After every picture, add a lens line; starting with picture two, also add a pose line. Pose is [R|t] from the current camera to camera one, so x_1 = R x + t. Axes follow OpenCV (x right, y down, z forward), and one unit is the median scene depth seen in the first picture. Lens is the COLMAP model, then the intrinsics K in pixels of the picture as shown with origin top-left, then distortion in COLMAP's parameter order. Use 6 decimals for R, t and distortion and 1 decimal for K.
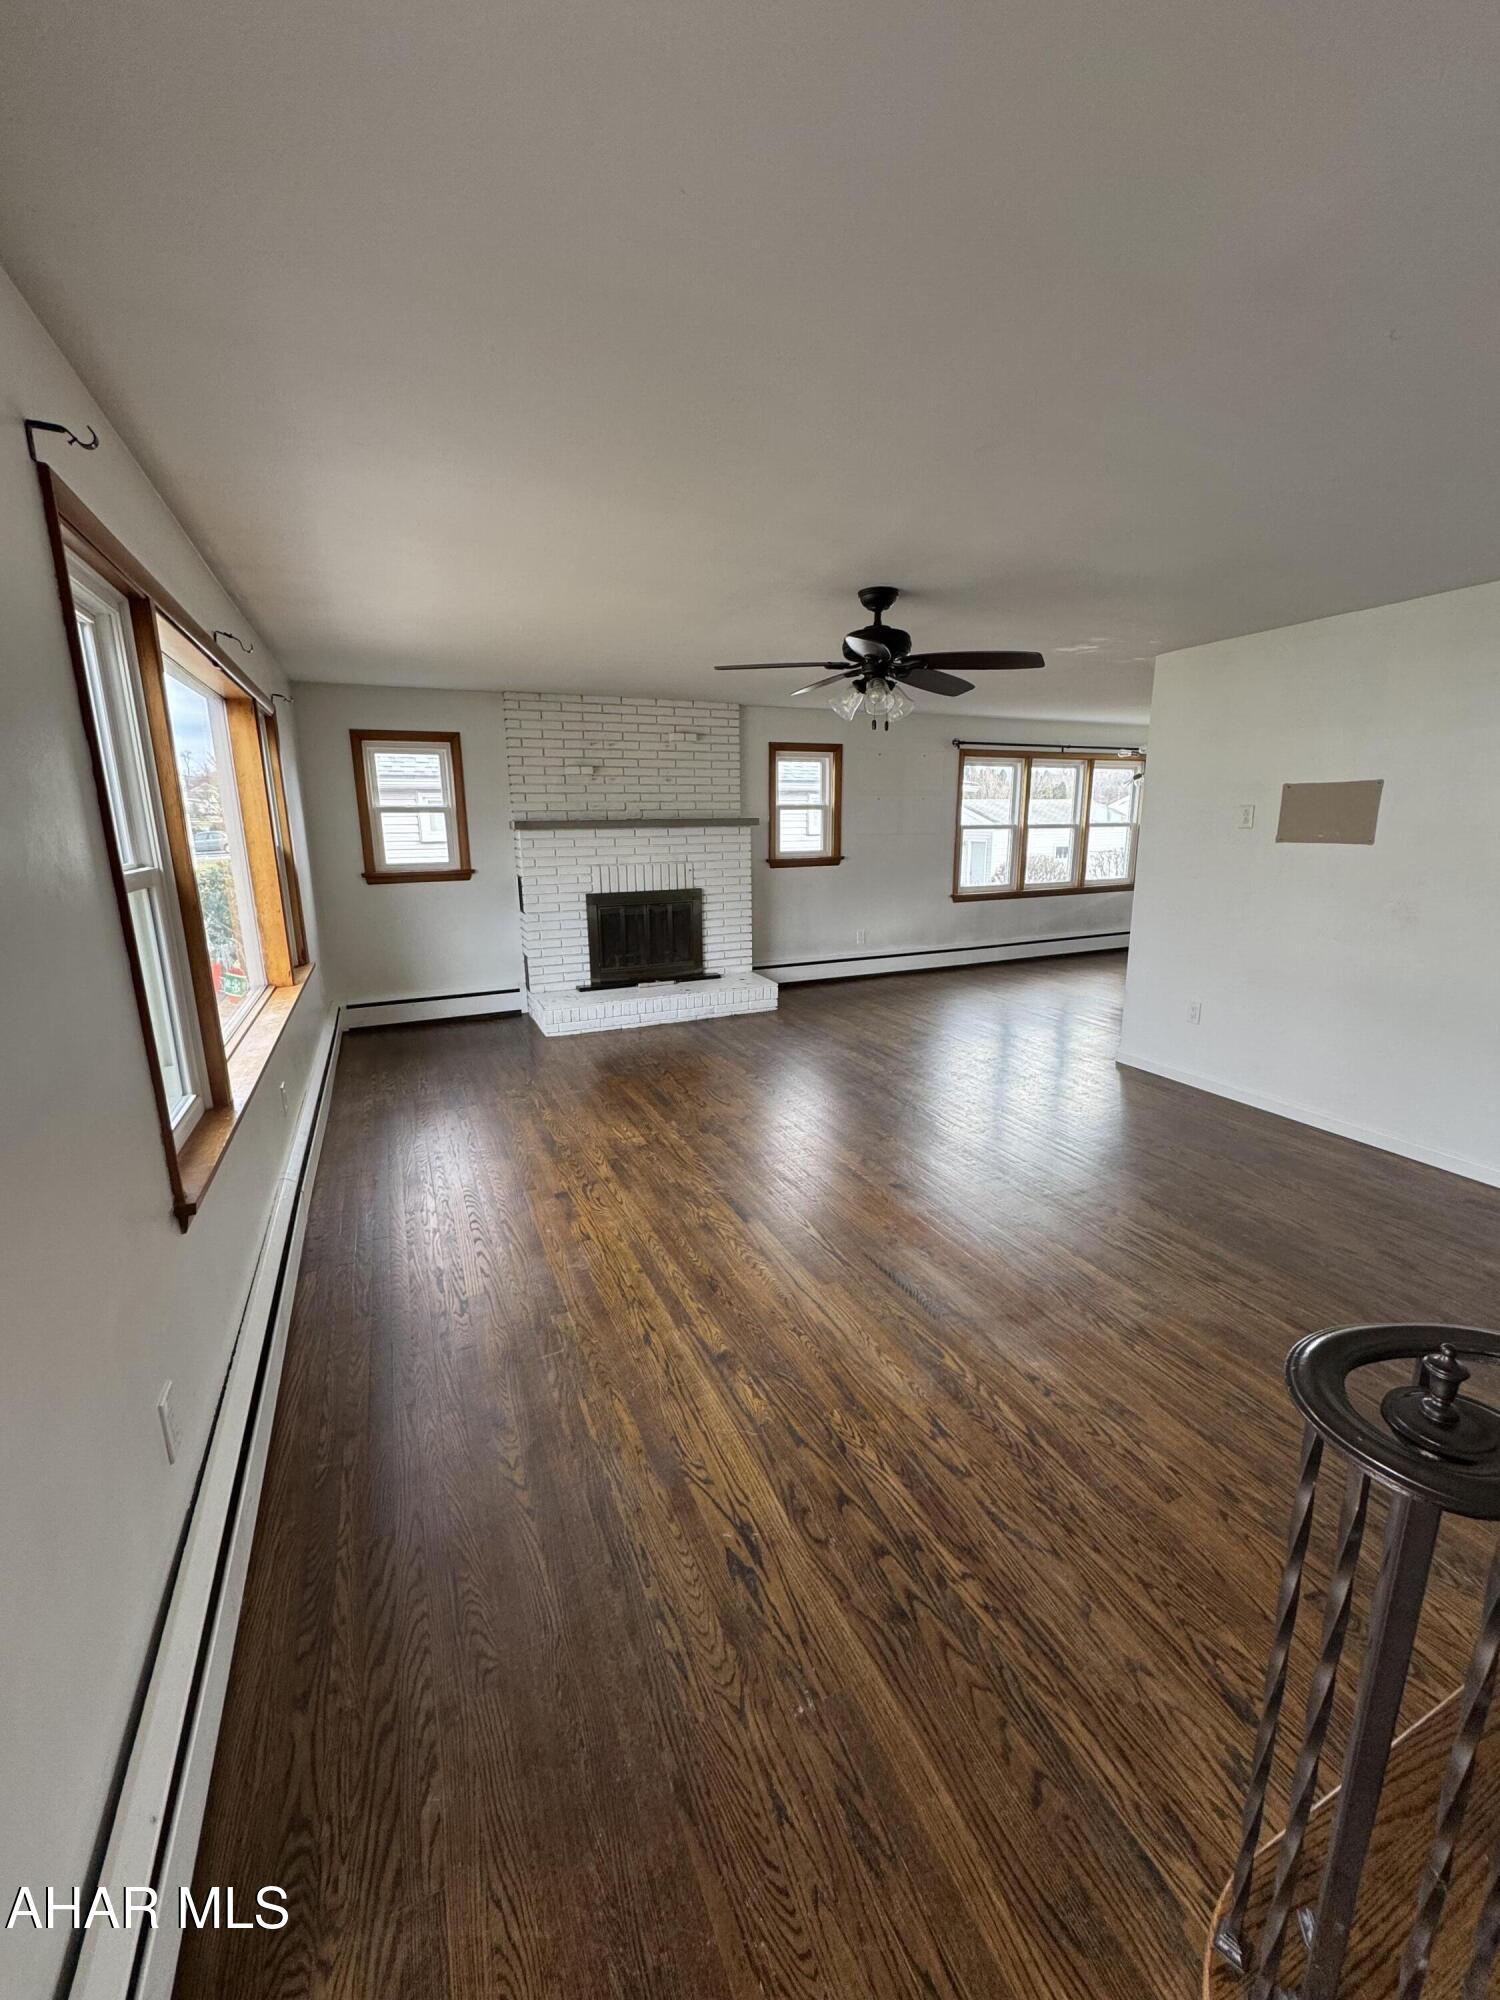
lens RADIAL K [[795.4, 0, 750.0], [0, 795.4, 1000.0], [0, 0, 1]] dist [-0.002028, -0.000364]
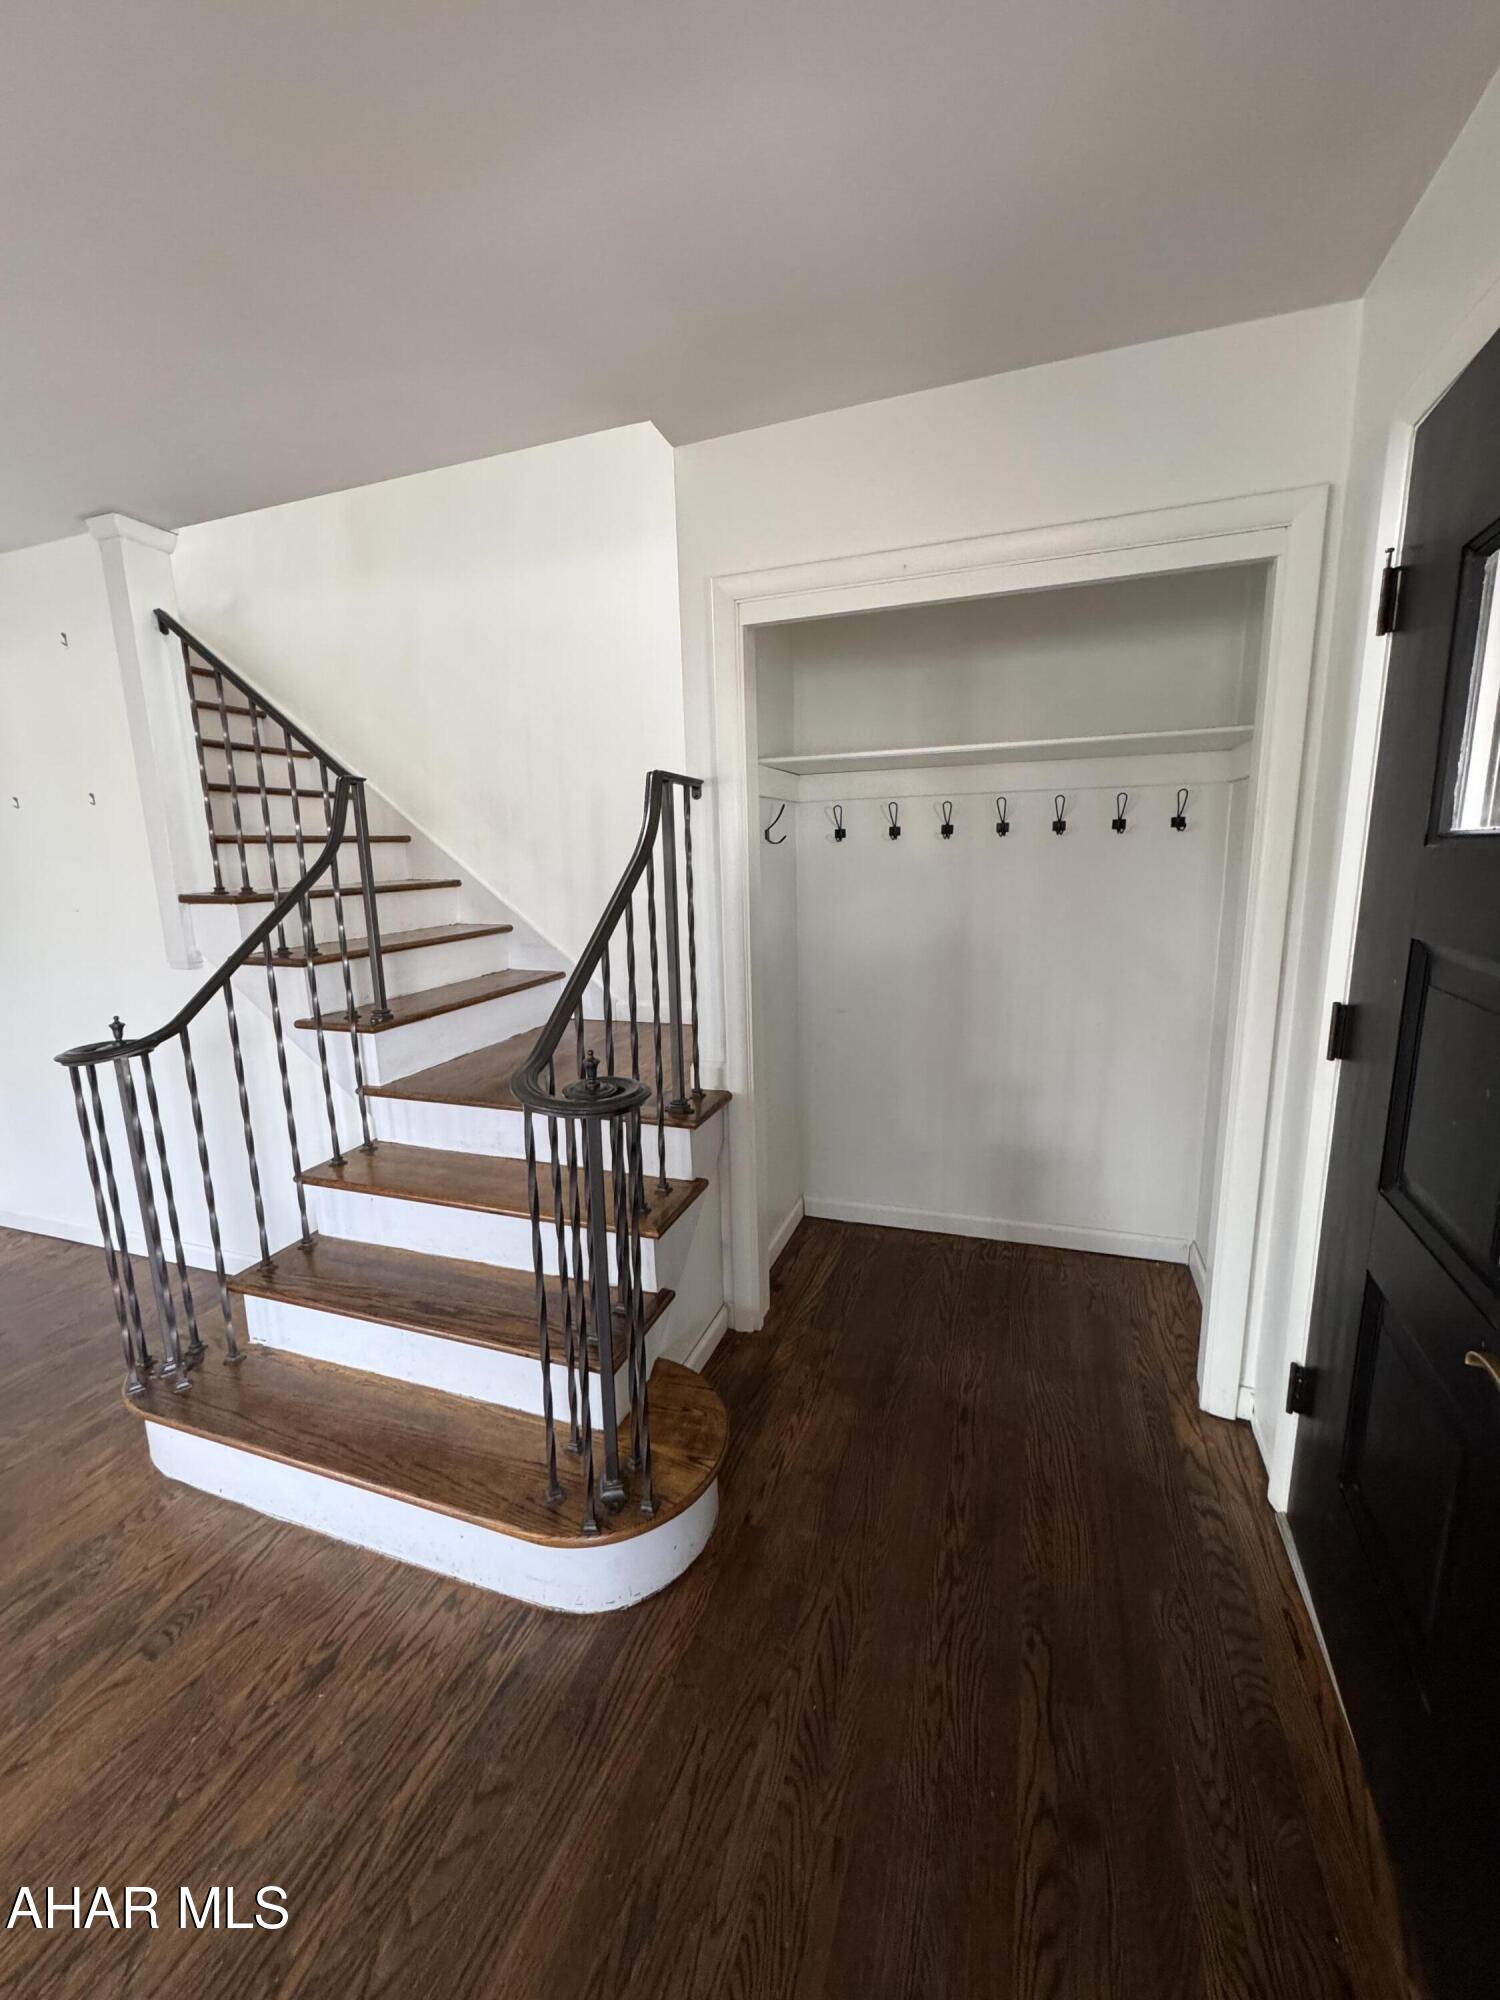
lens RADIAL K [[795.4, 0, 750.0], [0, 795.4, 1000.0], [0, 0, 1]] dist [-0.002028, -0.000364]
pose [[-0.722713, -0.104286, 0.683236, -0.389968], [0.182992, 0.924400, 0.334661, -0.145511], [-0.666483, 0.366890, -0.648993, 0.990140]]
